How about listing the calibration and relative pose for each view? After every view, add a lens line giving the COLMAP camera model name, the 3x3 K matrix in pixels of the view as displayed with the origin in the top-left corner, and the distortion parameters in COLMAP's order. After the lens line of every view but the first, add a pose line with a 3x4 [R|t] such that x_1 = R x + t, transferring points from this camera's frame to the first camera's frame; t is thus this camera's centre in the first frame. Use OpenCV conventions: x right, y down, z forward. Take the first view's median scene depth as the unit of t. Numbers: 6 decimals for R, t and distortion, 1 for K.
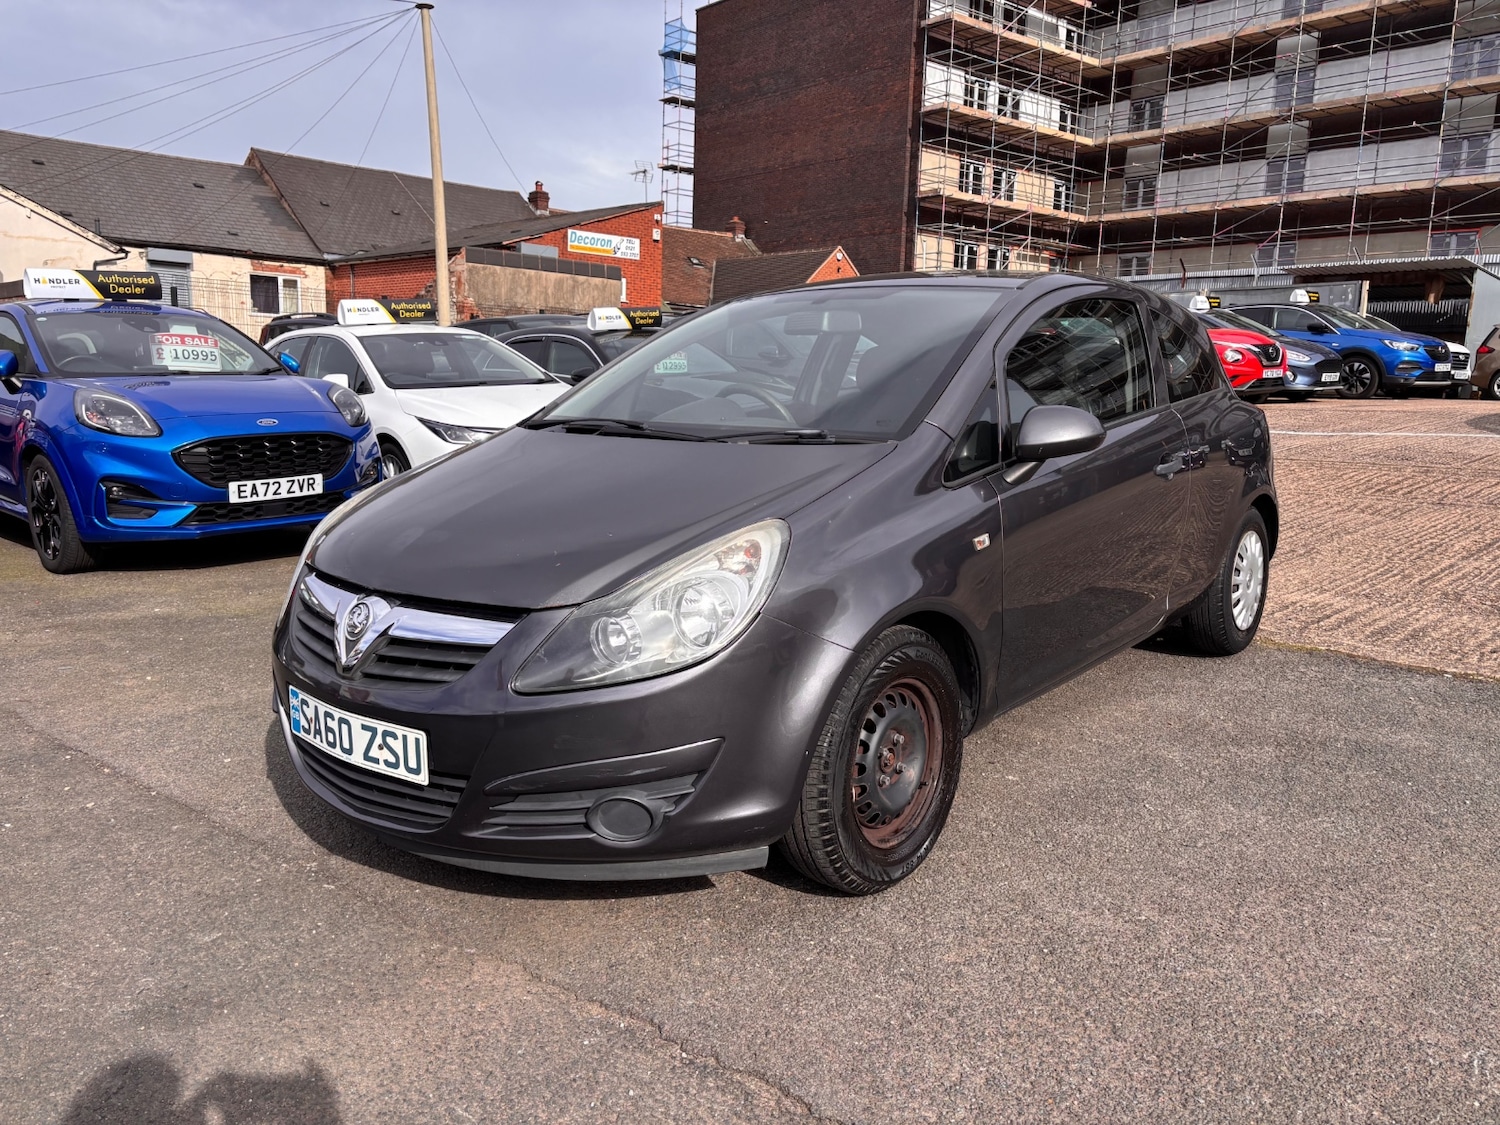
lens RADIAL K [[1121.3, 0, 767.0], [0, 1121.3, 561.6], [0, 0, 1]] dist [0.051284, -0.052919]
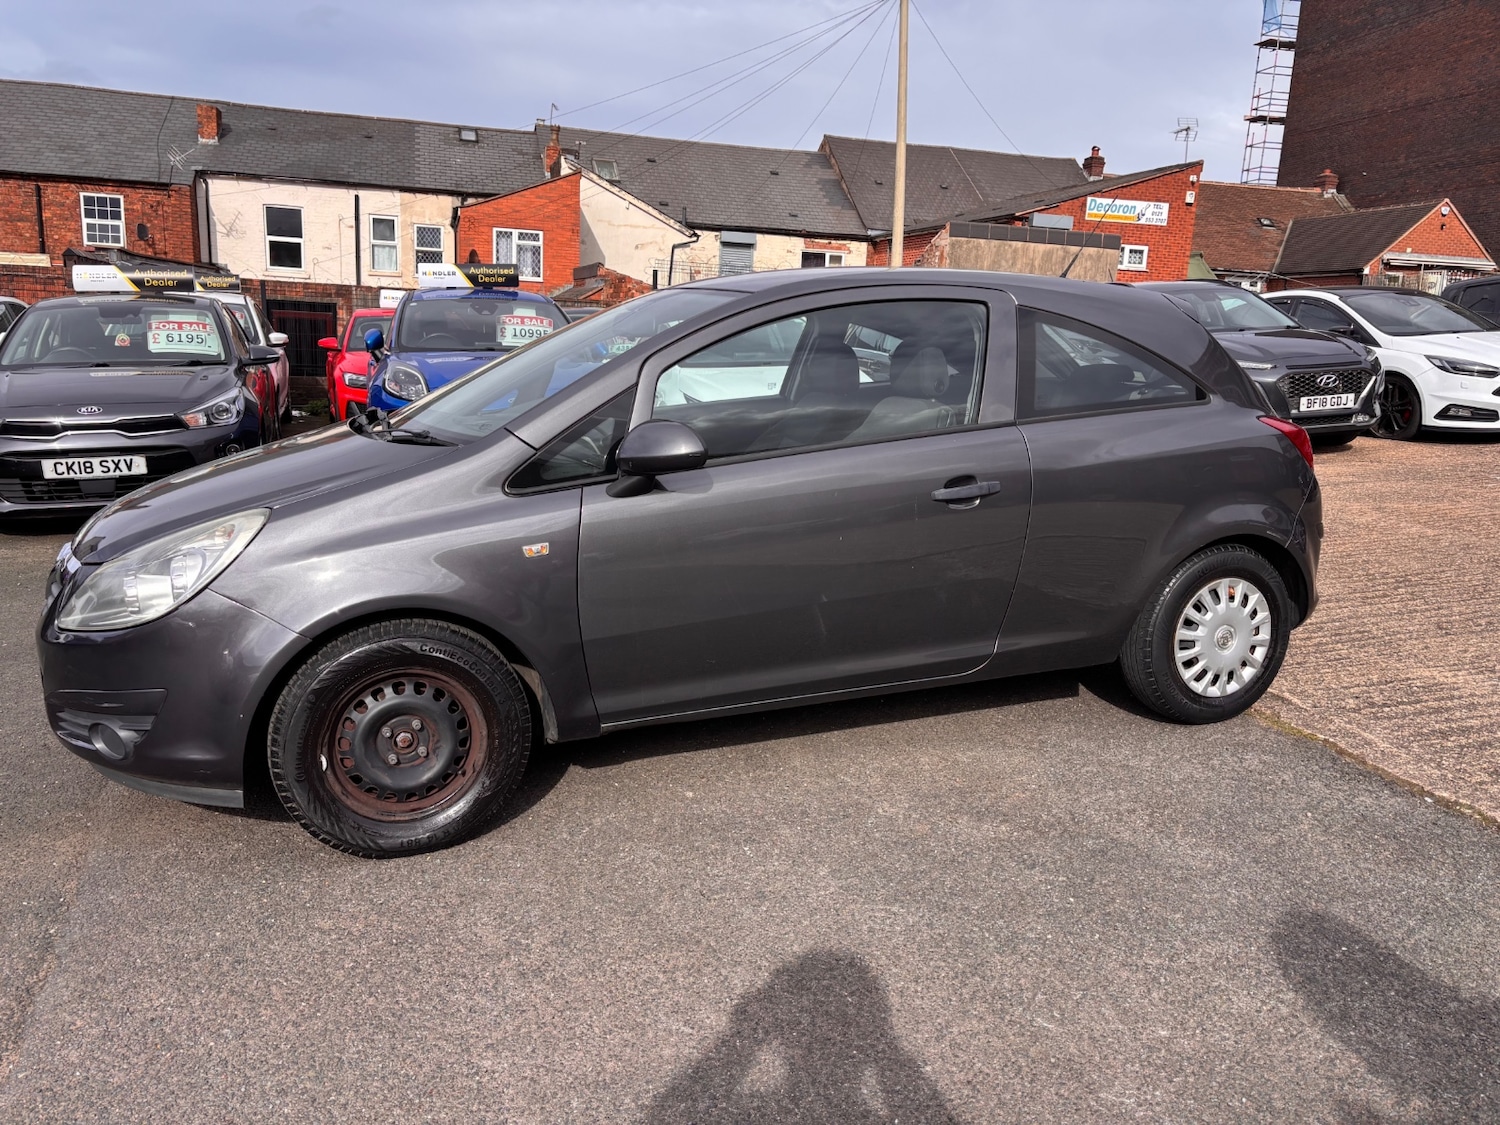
lens RADIAL K [[1121.3, 0, 767.0], [0, 1121.3, 561.6], [0, 0, 1]] dist [0.051284, -0.052919]
pose [[0.874371, 0.110954, -0.472403, 0.063896], [-0.098079, 0.993825, 0.051887, -0.006073], [0.475243, 0.000965, 0.879854, 0.014847]]
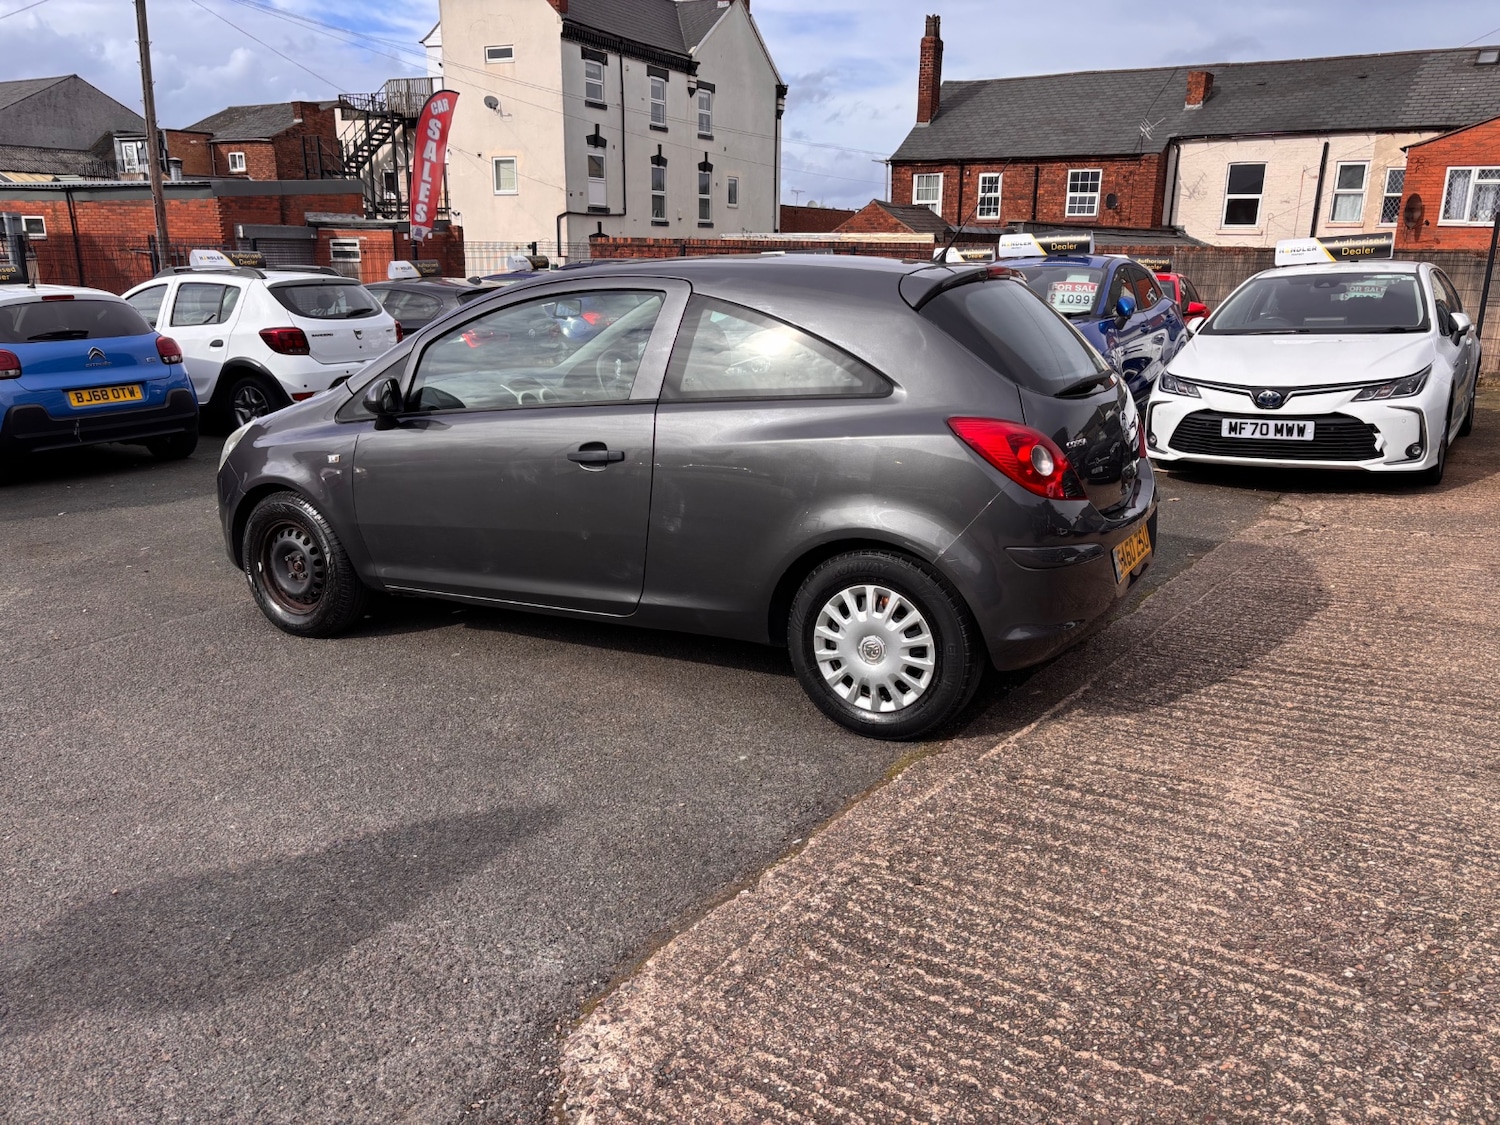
lens RADIAL K [[1121.3, 0, 767.0], [0, 1121.3, 561.6], [0, 0, 1]] dist [0.051284, -0.052919]
pose [[0.196824, 0.238473, -0.950995, 0.136525], [-0.164133, 0.964295, 0.207838, -0.022695], [0.966603, 0.115182, 0.228938, 0.090712]]
